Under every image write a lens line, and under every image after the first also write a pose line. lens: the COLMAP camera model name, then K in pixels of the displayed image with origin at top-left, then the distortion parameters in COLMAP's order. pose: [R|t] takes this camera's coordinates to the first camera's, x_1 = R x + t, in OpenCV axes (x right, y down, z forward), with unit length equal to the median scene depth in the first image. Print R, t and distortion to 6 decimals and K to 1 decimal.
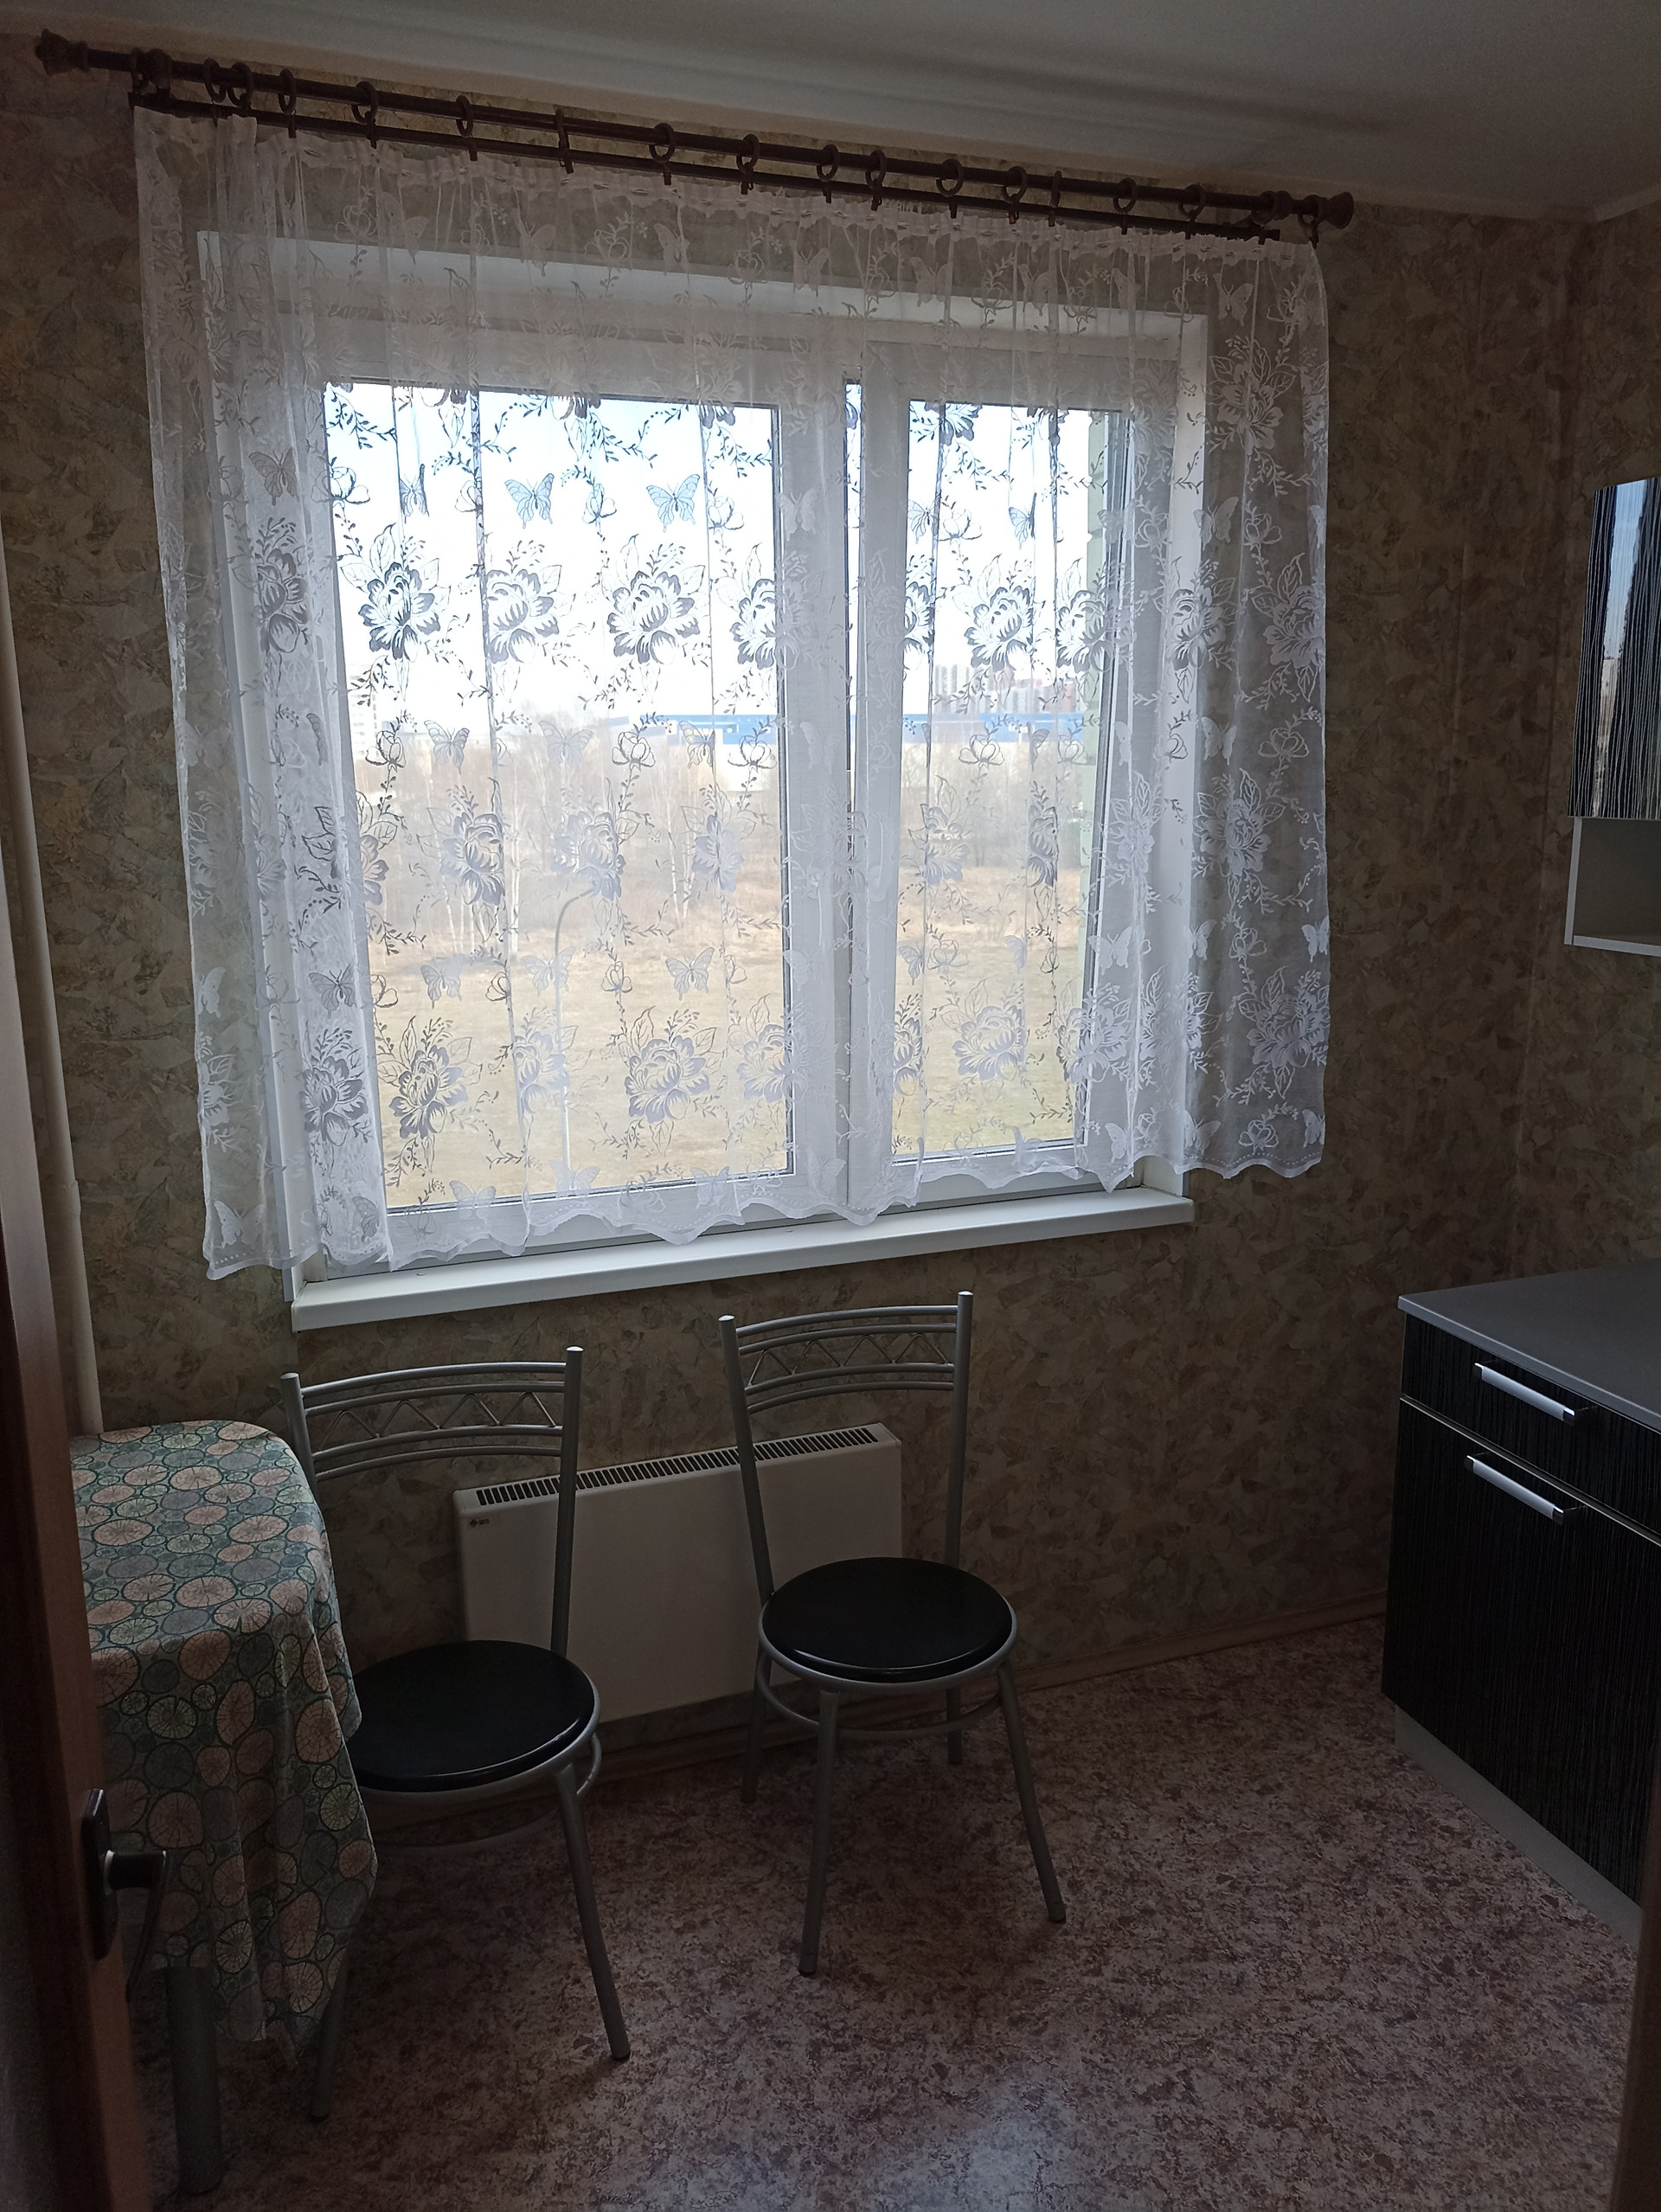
lens RADIAL K [[1619.9, 0, 832.9], [0, 1619.9, 1107.7], [0, 0, 1]] dist [0.022058, -0.012127]
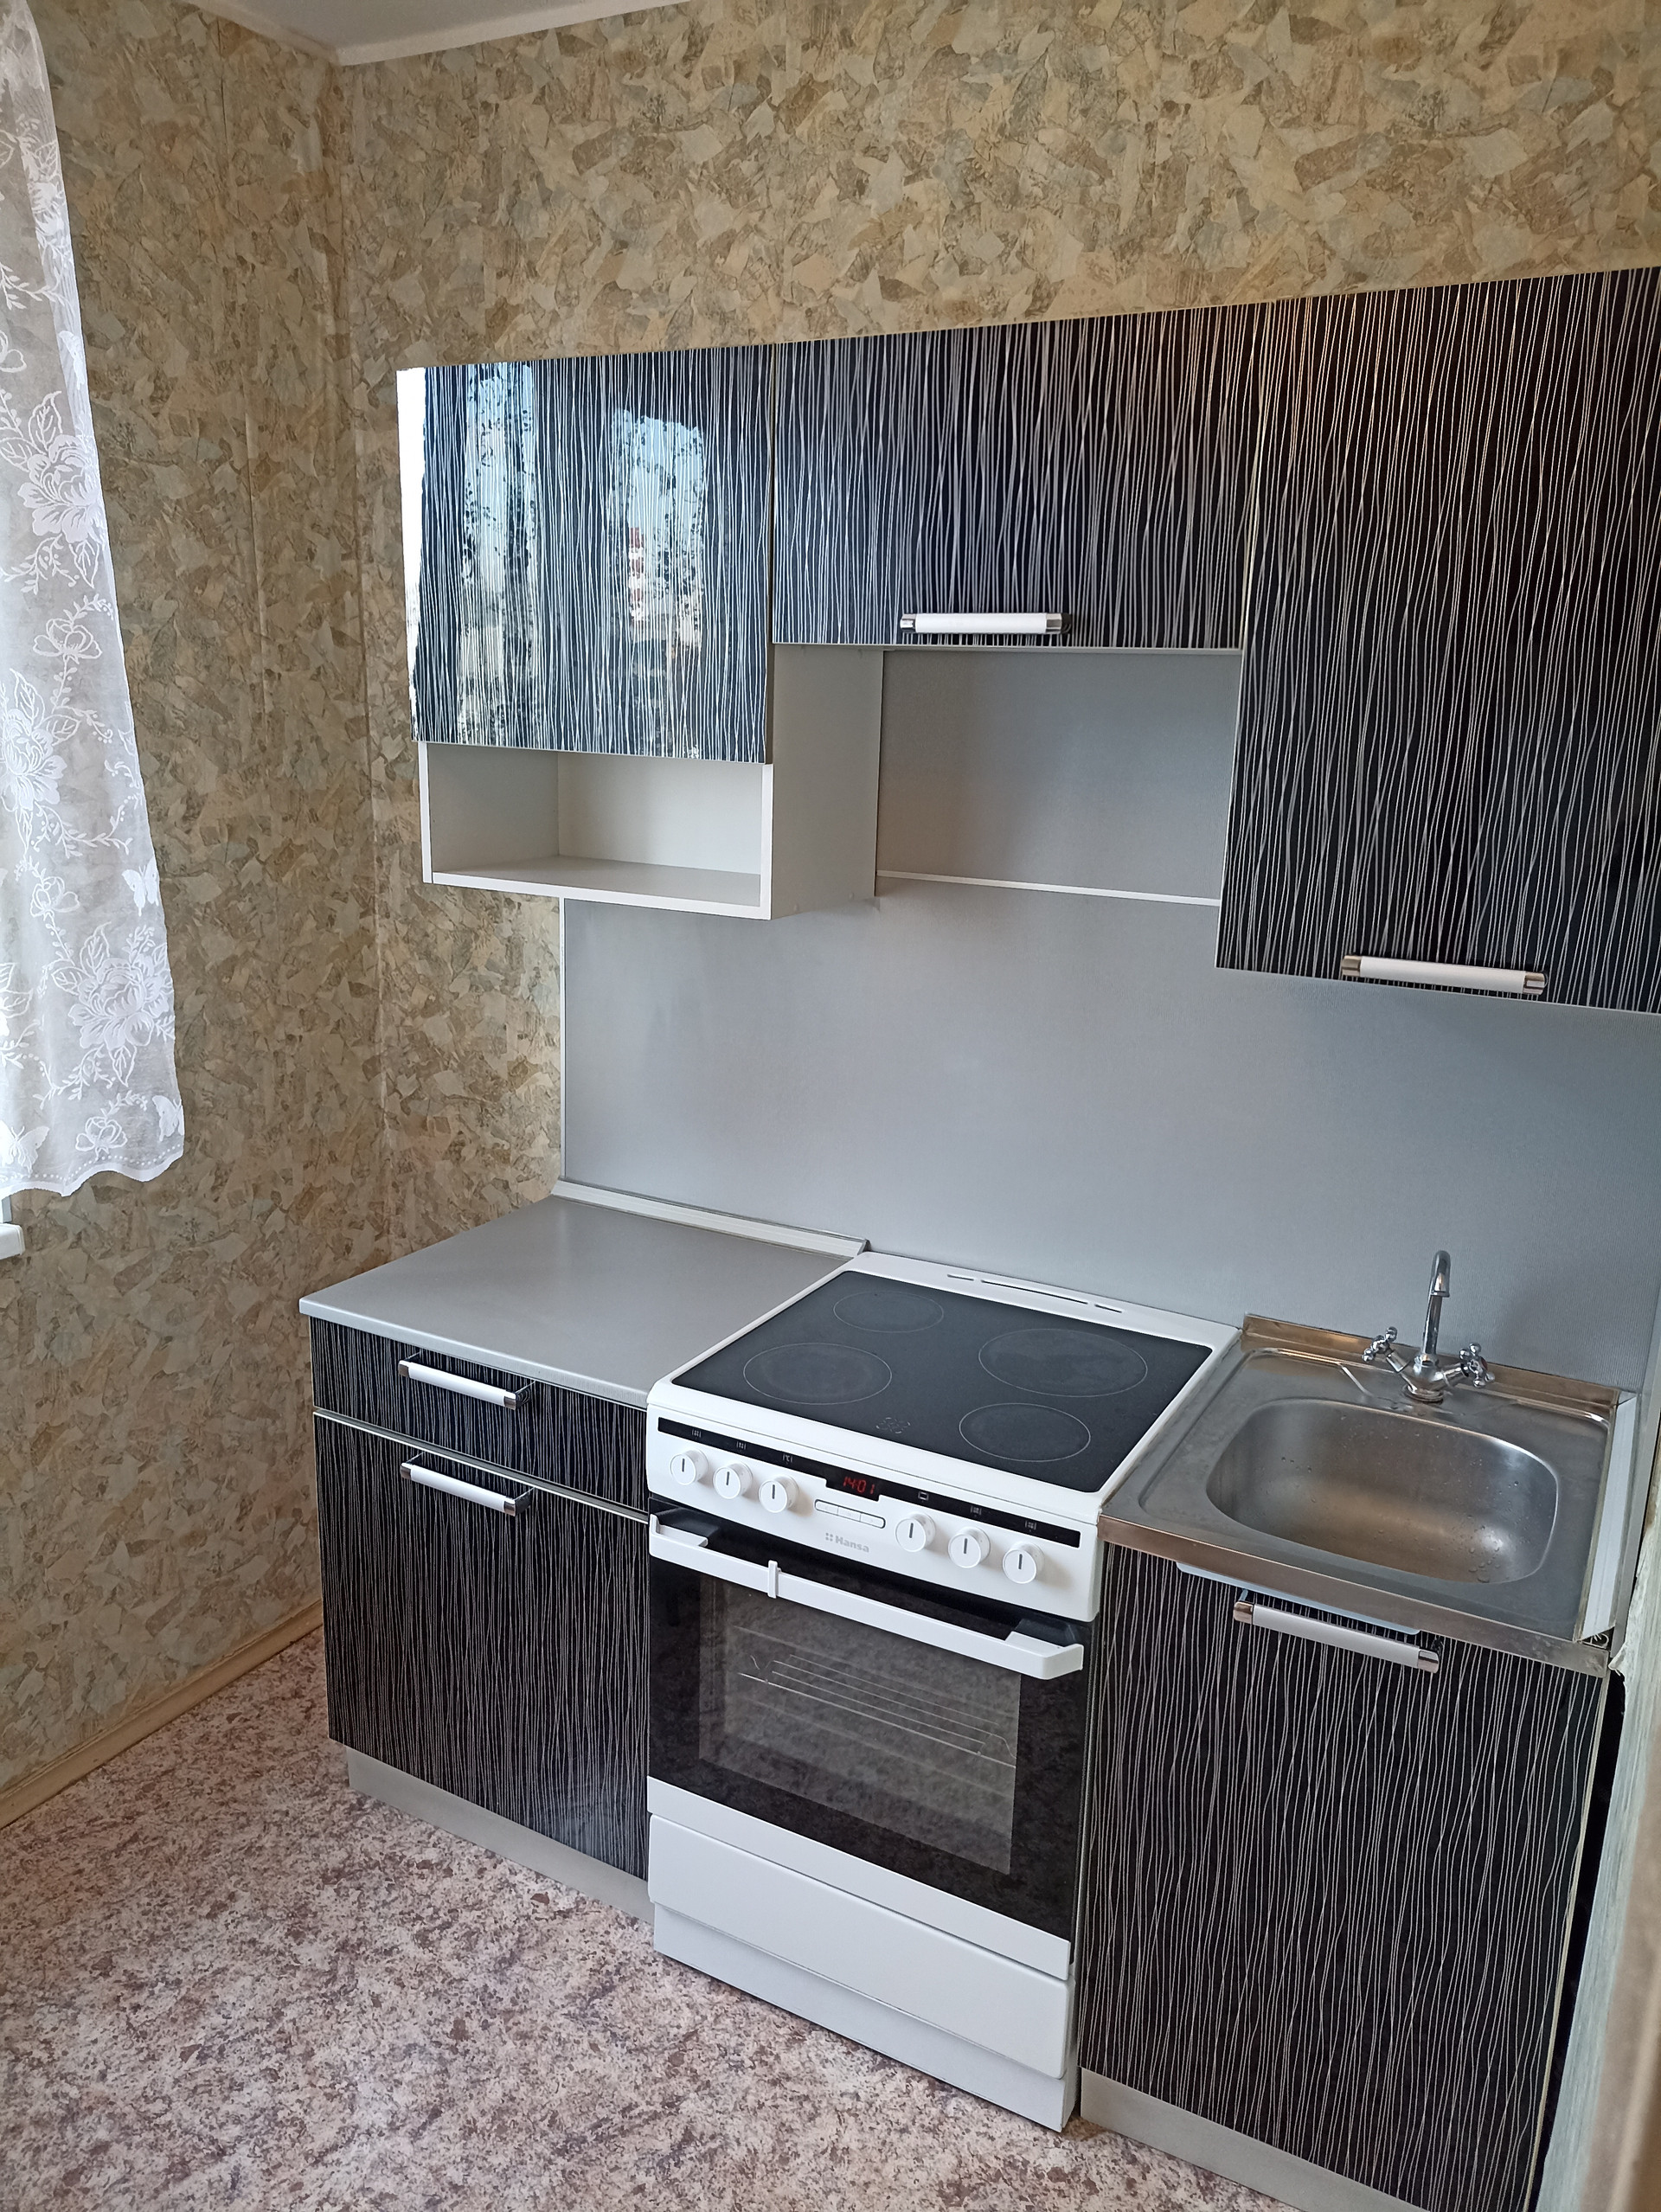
lens RADIAL K [[1619.9, 0, 827.5], [0, 1619.9, 1110.2], [0, 0, 1]] dist [0.022058, -0.012127]
pose [[0.745244, -0.134271, 0.653133, 0.007082], [0.099895, 0.990943, 0.089734, -0.031643], [-0.659267, -0.001629, 0.751908, 0.159662]]
